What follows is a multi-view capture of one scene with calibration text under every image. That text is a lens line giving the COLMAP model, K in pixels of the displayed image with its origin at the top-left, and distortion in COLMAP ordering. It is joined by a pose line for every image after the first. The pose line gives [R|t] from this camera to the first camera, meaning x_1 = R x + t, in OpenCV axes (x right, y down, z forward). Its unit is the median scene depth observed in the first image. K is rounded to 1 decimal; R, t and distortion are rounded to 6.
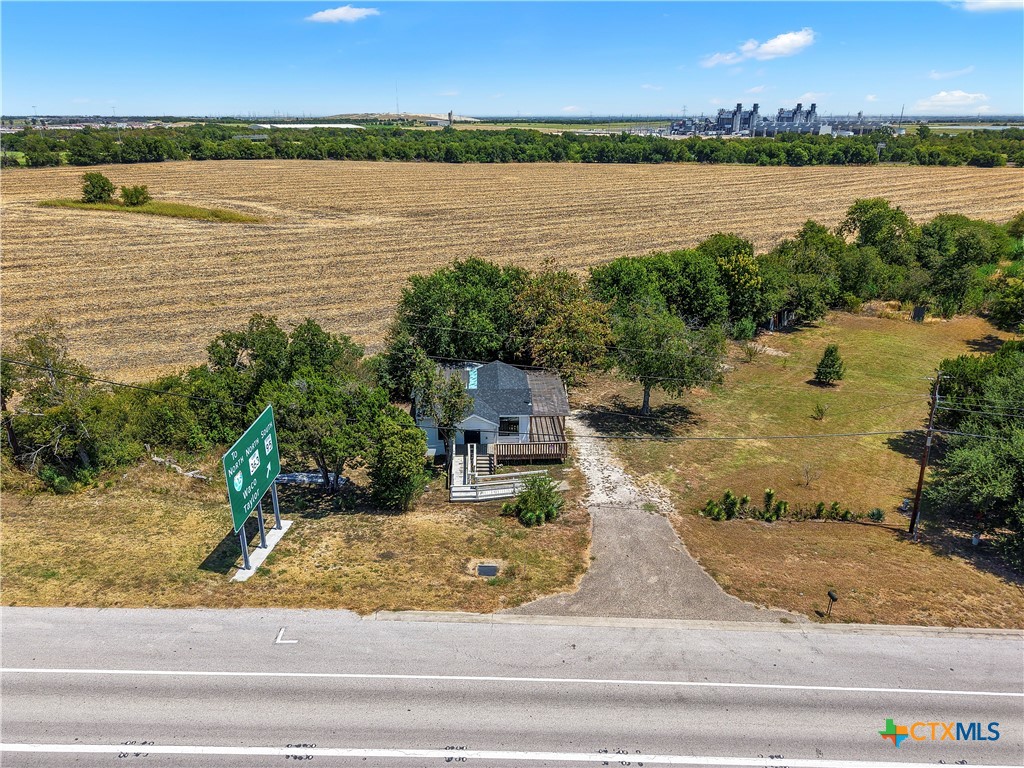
lens RADIAL K [[697.4, 0, 512.0], [0, 697.4, 384.0], [0, 0, 1]] dist [0.026533, -0.022147]
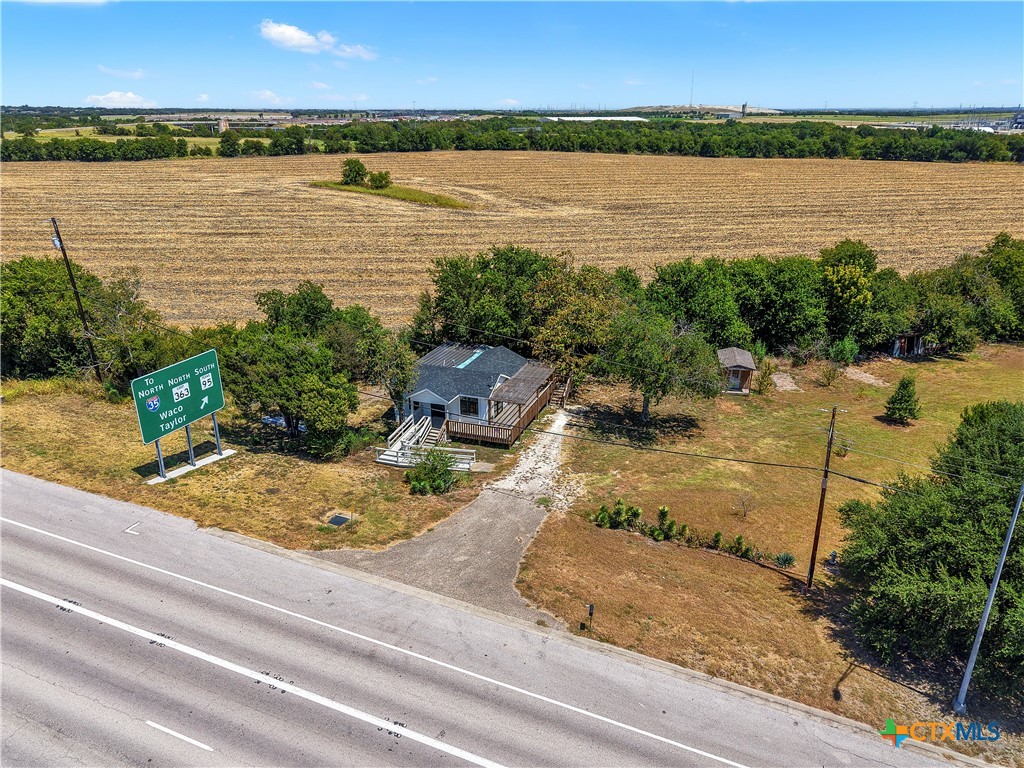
lens RADIAL K [[709.9, 0, 512.0], [0, 709.9, 384.0], [0, 0, 1]] dist [0.024382, -0.018748]
pose [[0.925726, 0.134540, -0.353456, 0.267948], [-0.133346, 0.990678, 0.027849, -0.006314], [0.353908, 0.021351, 0.935037, 0.019551]]
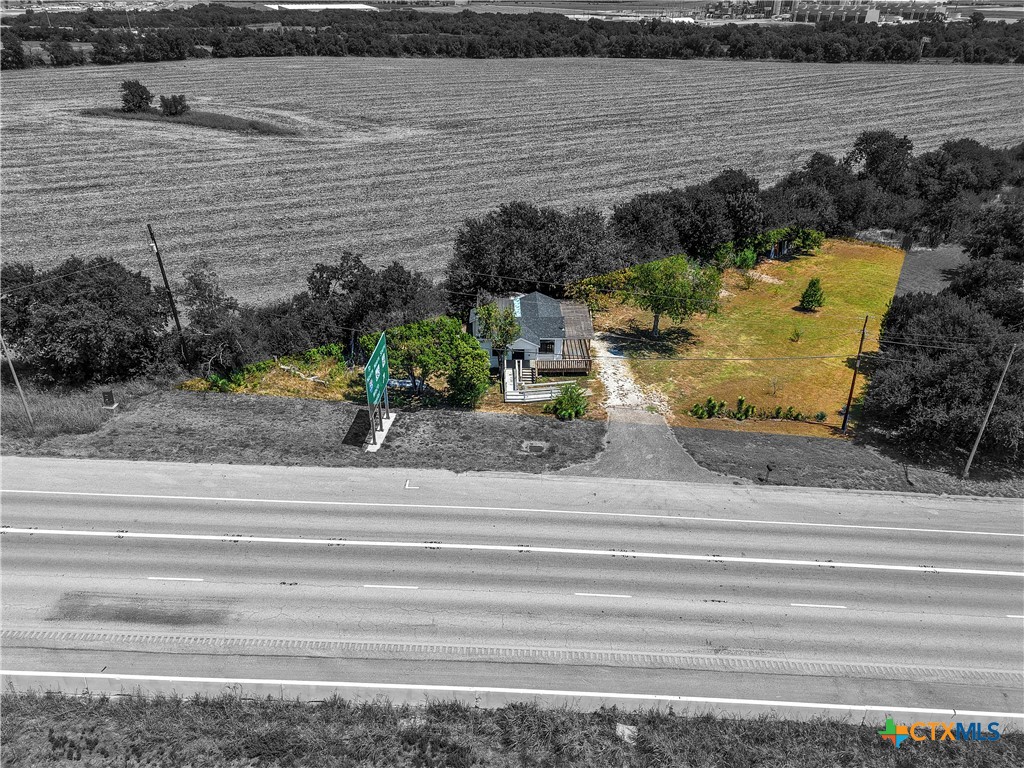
lens RADIAL K [[709.9, 0, 512.0], [0, 709.9, 384.0], [0, 0, 1]] dist [0.024382, -0.018748]
pose [[0.999631, 0.014711, -0.022851, -0.023943], [-0.011423, 0.990386, 0.137859, -0.031541], [0.024659, -0.137547, 0.990188, -0.200120]]
